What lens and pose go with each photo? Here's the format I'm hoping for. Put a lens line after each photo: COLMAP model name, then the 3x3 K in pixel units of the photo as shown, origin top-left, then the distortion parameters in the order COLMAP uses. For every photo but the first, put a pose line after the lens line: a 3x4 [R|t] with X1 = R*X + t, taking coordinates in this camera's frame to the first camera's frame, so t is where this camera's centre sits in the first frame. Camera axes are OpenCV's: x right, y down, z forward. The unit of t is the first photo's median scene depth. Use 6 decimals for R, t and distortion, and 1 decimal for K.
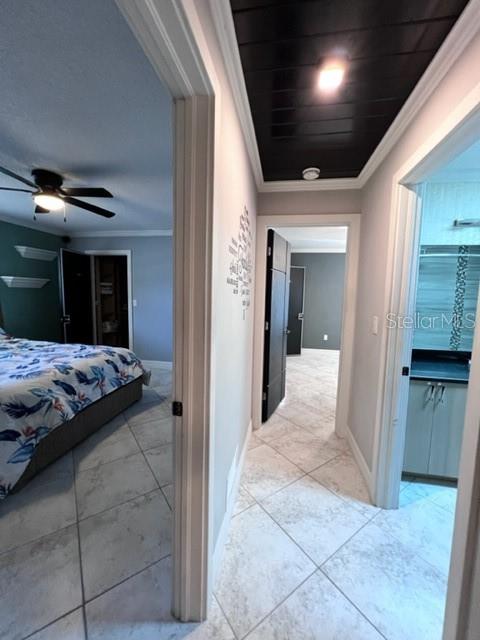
lens RADIAL K [[255.9, 0, 242.3], [0, 255.9, 318.6], [0, 0, 1]] dist [-0.001523, 0.000068]
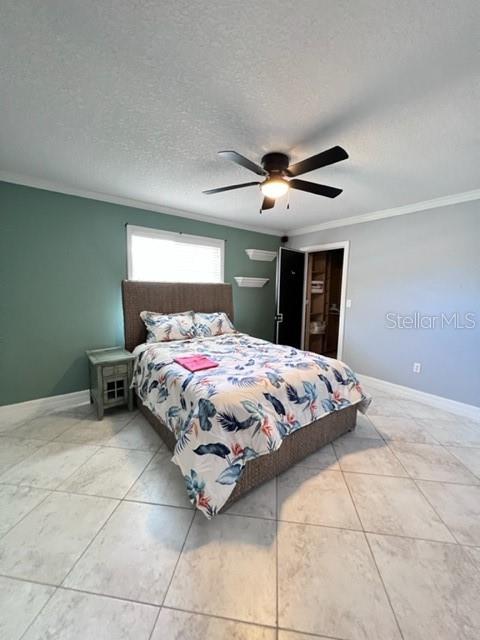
lens RADIAL K [[255.9, 0, 240.5], [0, 255.9, 320.7], [0, 0, 1]] dist [-0.001523, 0.000068]
pose [[0.731934, 0.074285, -0.677314, -0.196570], [-0.067432, 0.997057, 0.036483, -0.020782], [0.678031, 0.018969, 0.734789, 0.261231]]
